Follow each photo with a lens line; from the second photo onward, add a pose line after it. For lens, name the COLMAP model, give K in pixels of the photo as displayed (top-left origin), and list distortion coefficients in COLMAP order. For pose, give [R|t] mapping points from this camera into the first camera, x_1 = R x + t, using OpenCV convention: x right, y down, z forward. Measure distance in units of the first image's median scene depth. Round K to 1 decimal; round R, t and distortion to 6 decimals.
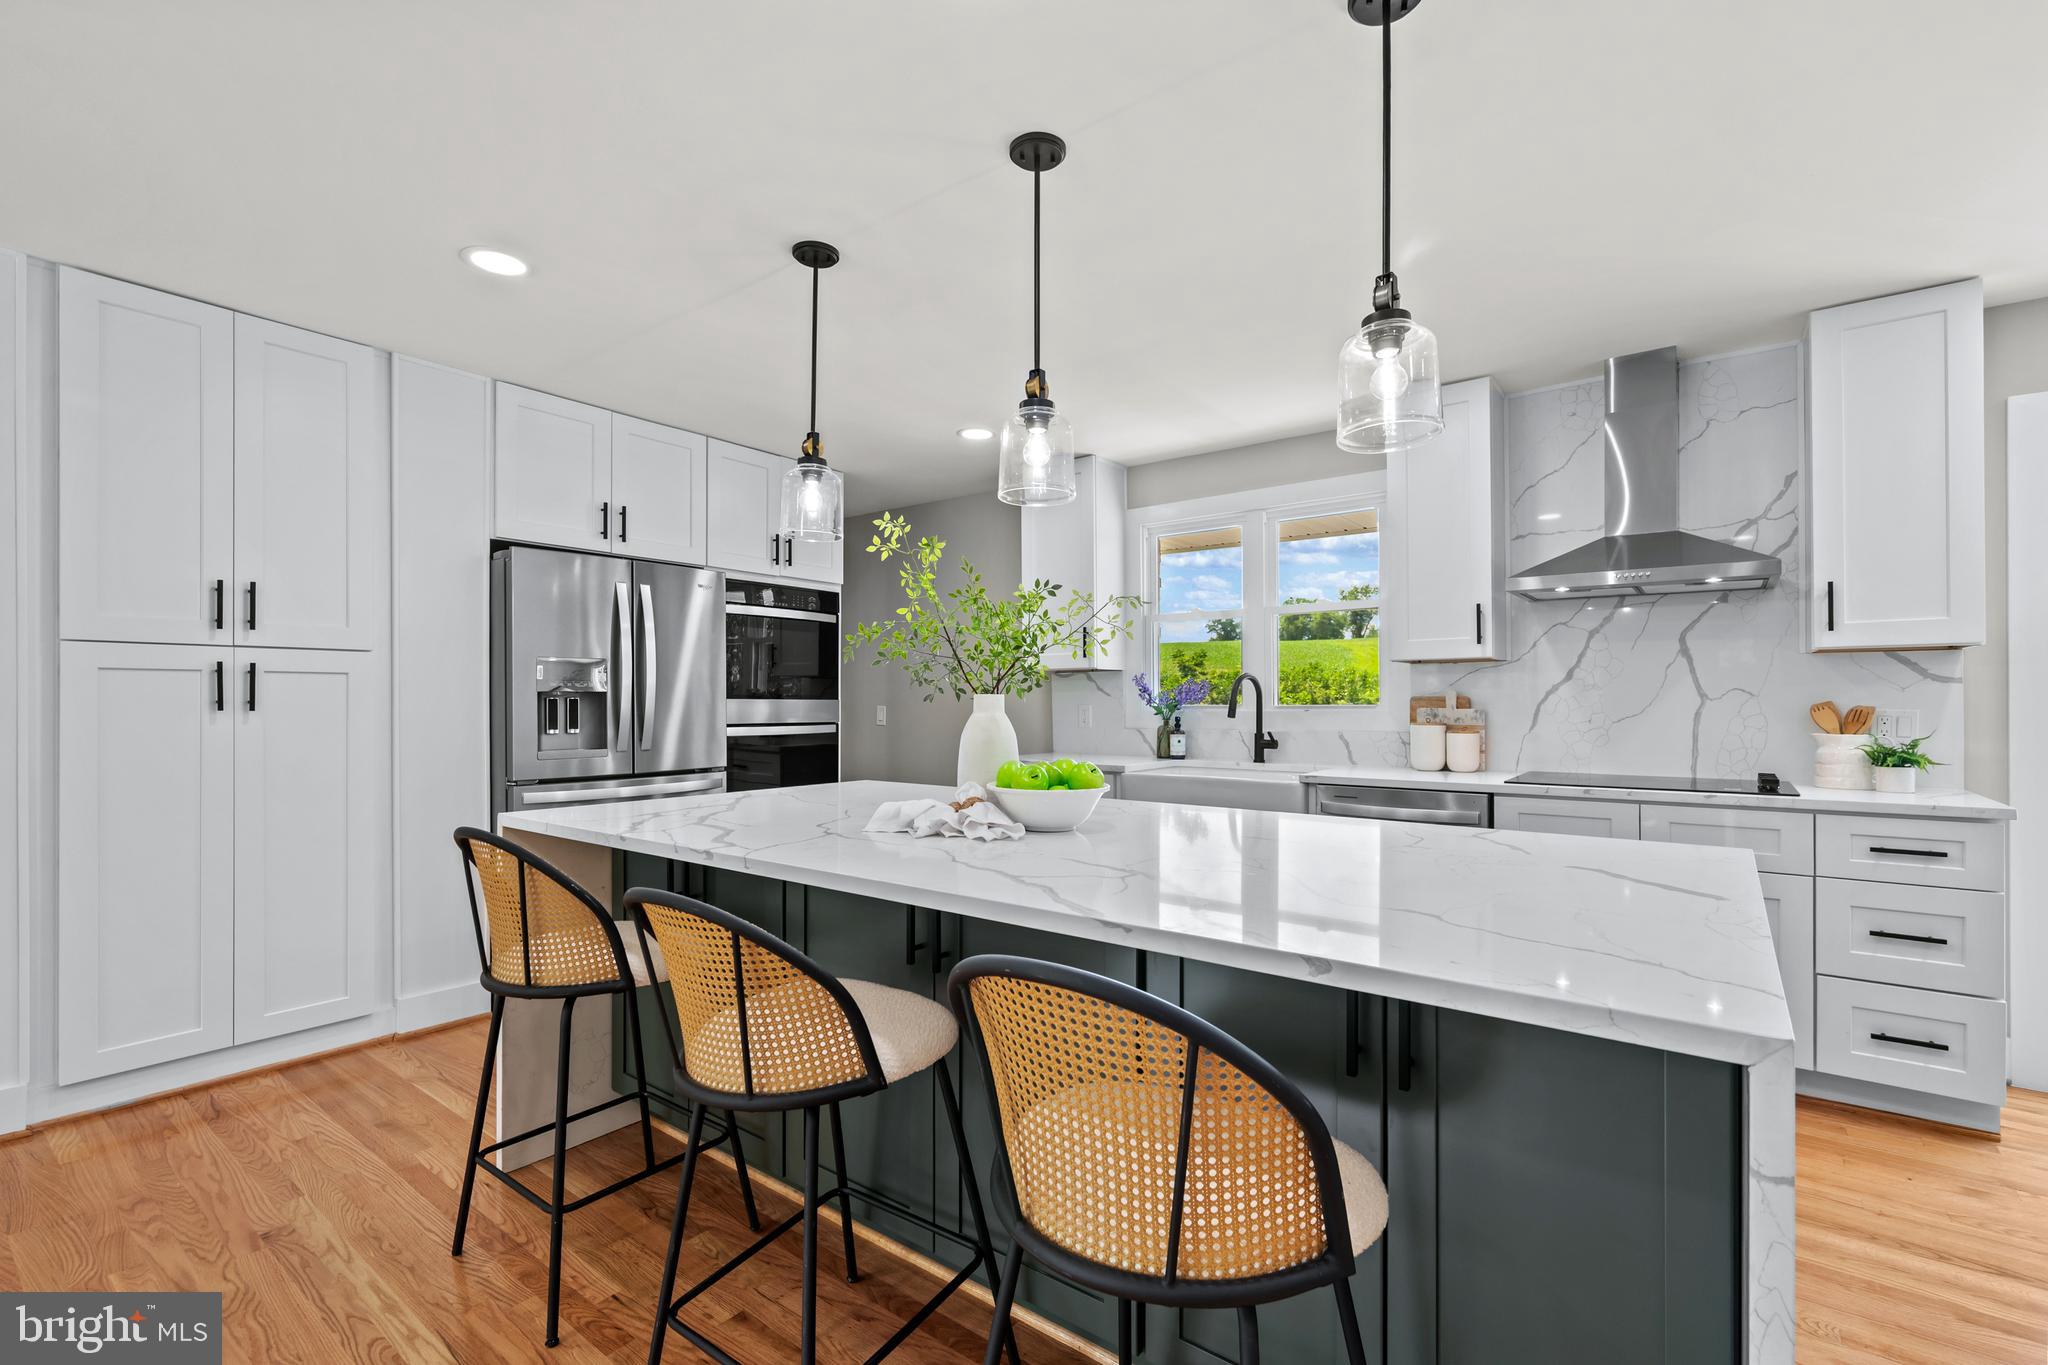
lens RADIAL K [[894.5, 0, 1011.7], [0, 894.5, 682.0], [0, 0, 1]] dist [0.008603, -0.000100]
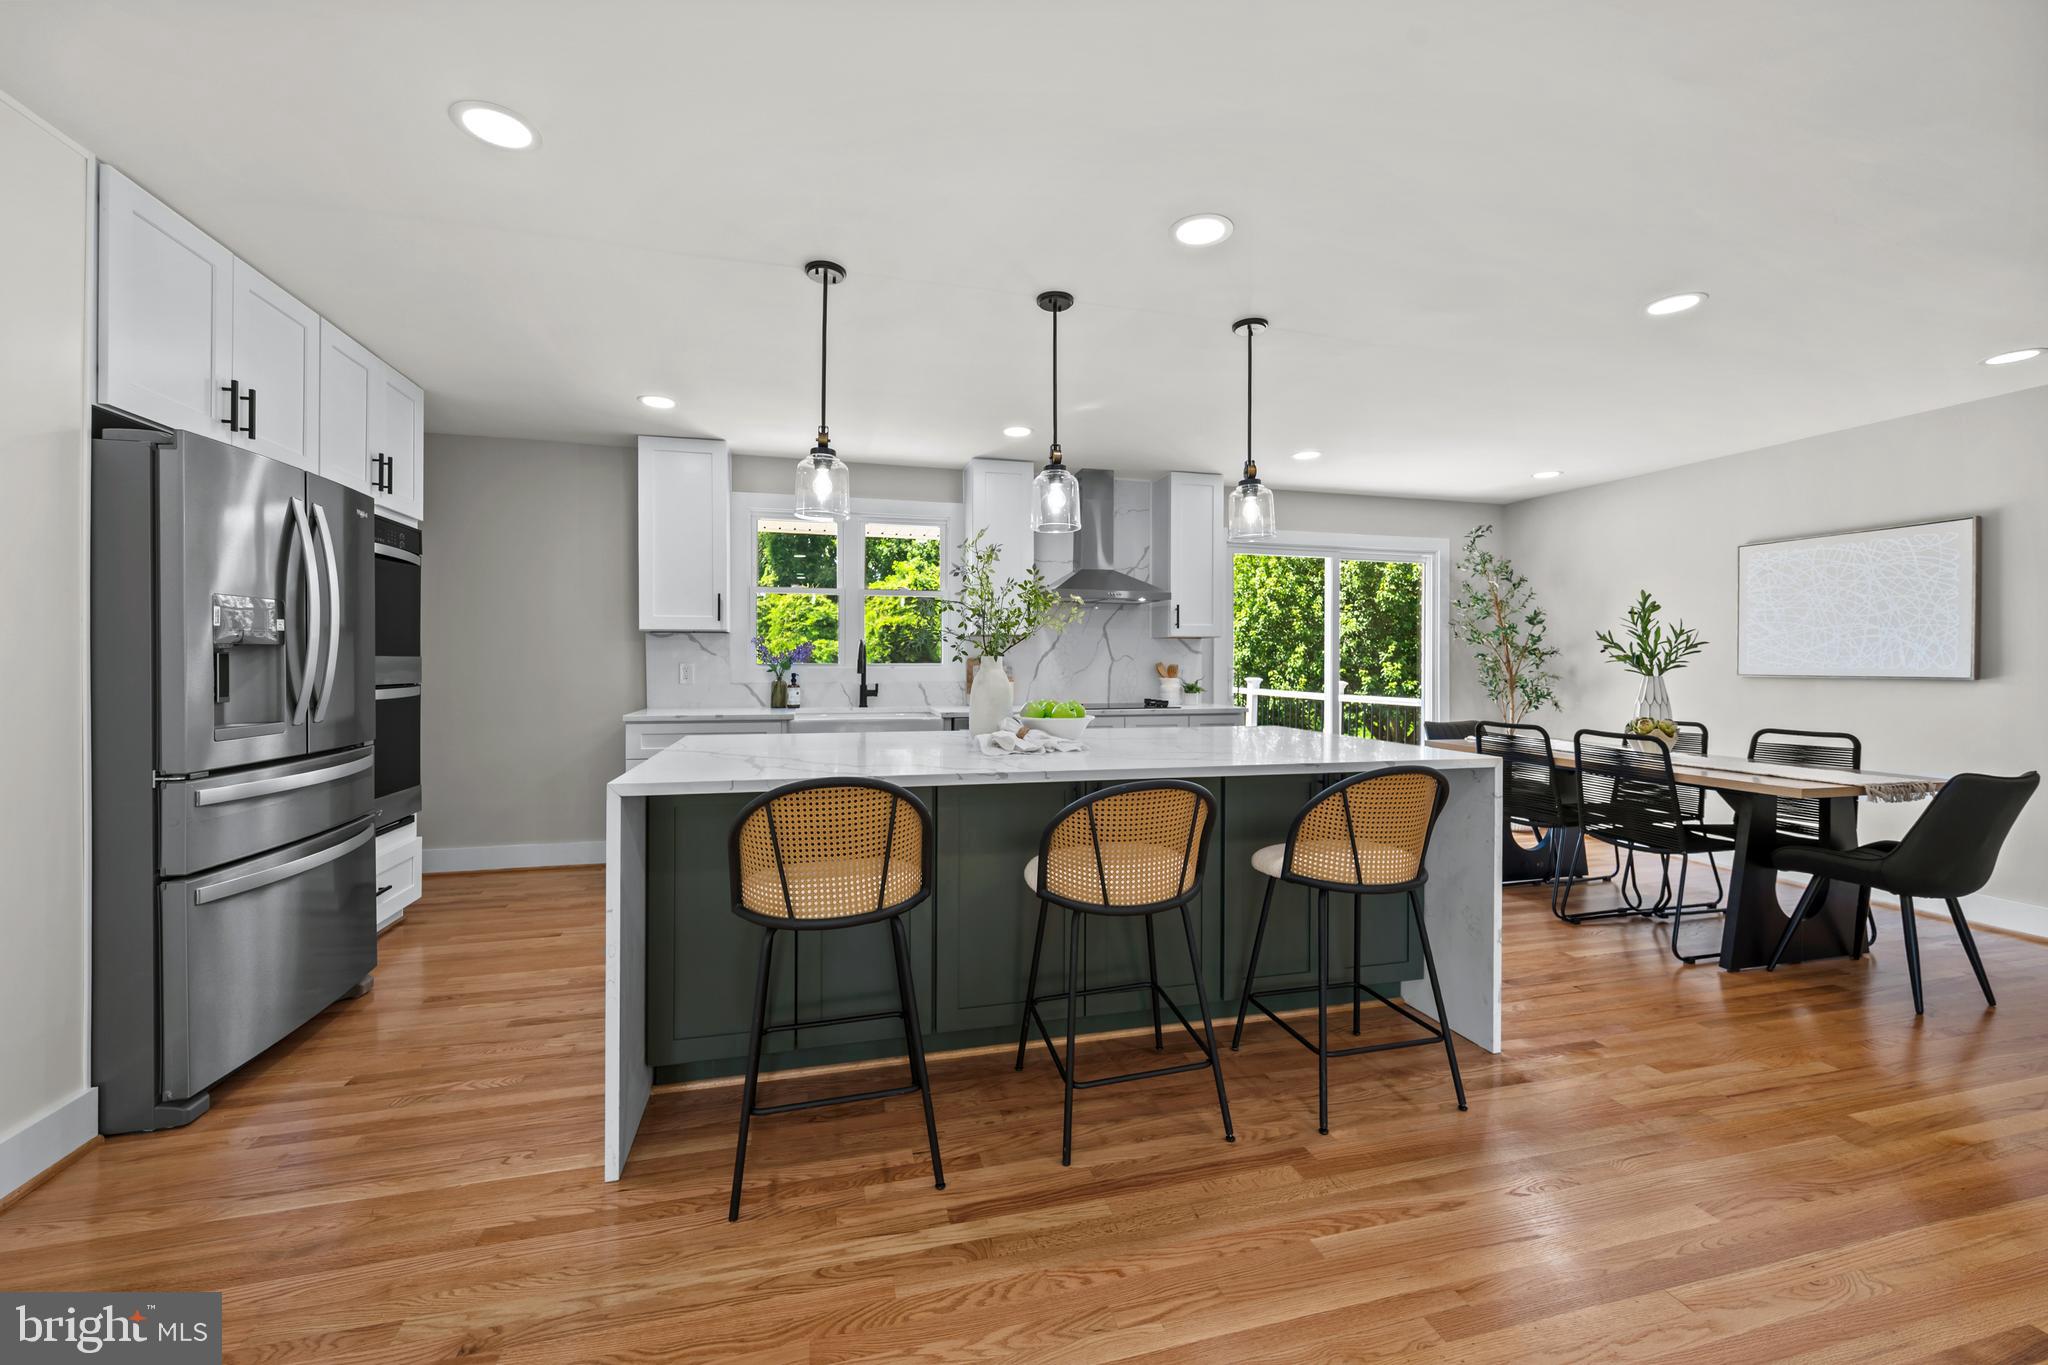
lens RADIAL K [[806.5, 0, 1013.9], [0, 806.5, 669.2], [0, 0, 1]] dist [-0.001010, 0.000013]
pose [[0.621592, -0.002252, 0.783338, -0.558600], [-0.021332, 0.999576, 0.019802, 0.006214], [-0.783051, -0.029019, 0.621281, 0.095792]]
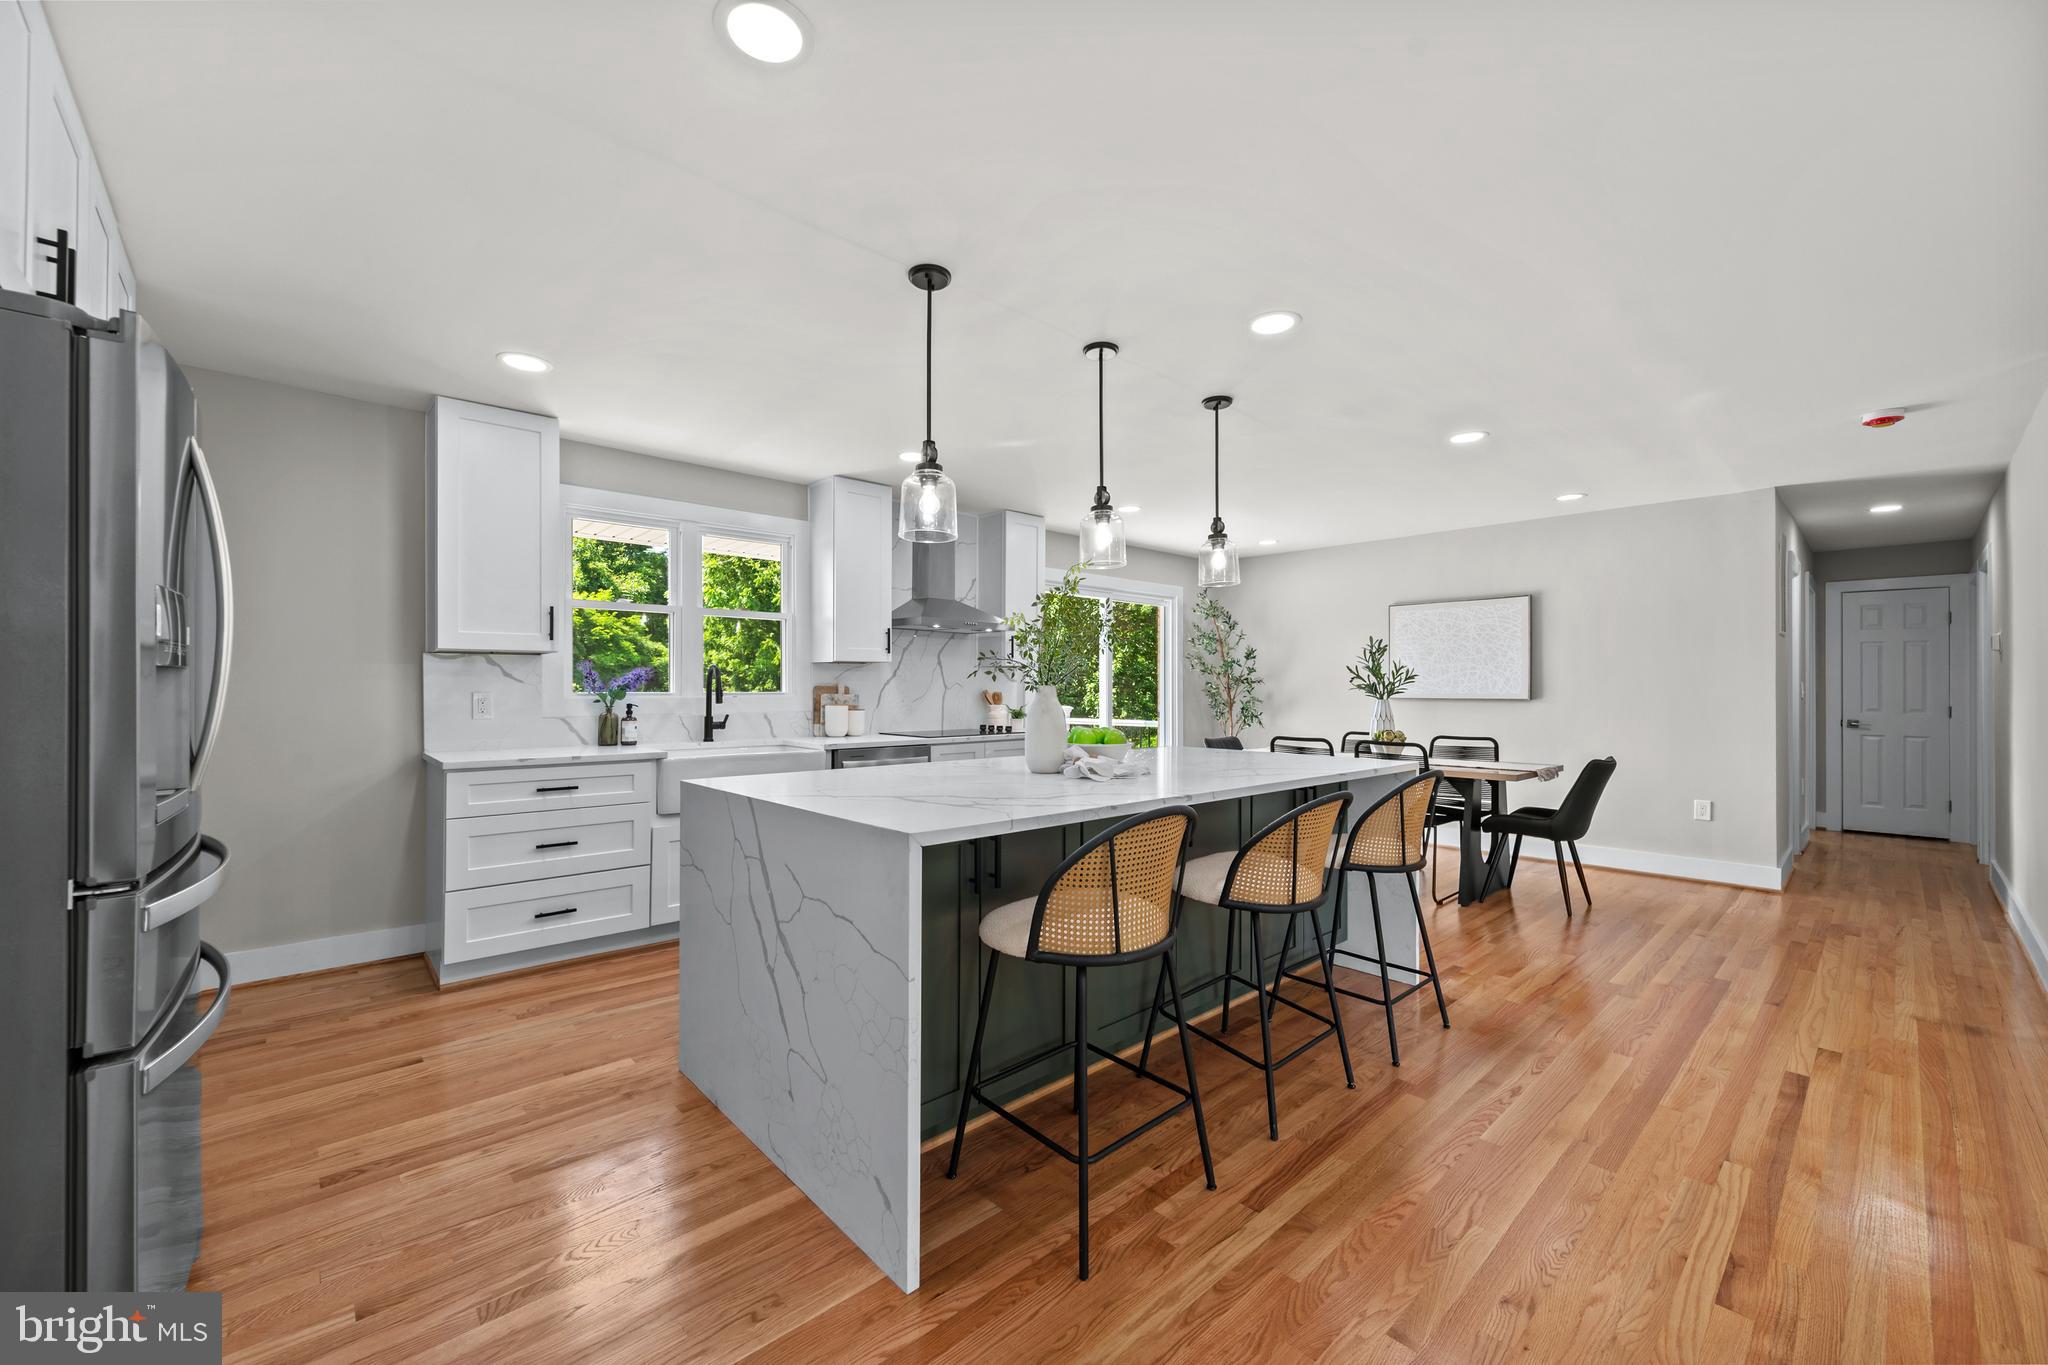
lens RADIAL K [[806.5, 0, 994.5], [0, 806.5, 689.3], [0, 0, 1]] dist [-0.001010, 0.000013]
pose [[0.191939, 0.002919, 0.981403, -0.739518], [-0.022416, 0.999748, 0.001410, 0.012714], [-0.981151, -0.022270, 0.191956, 0.468478]]
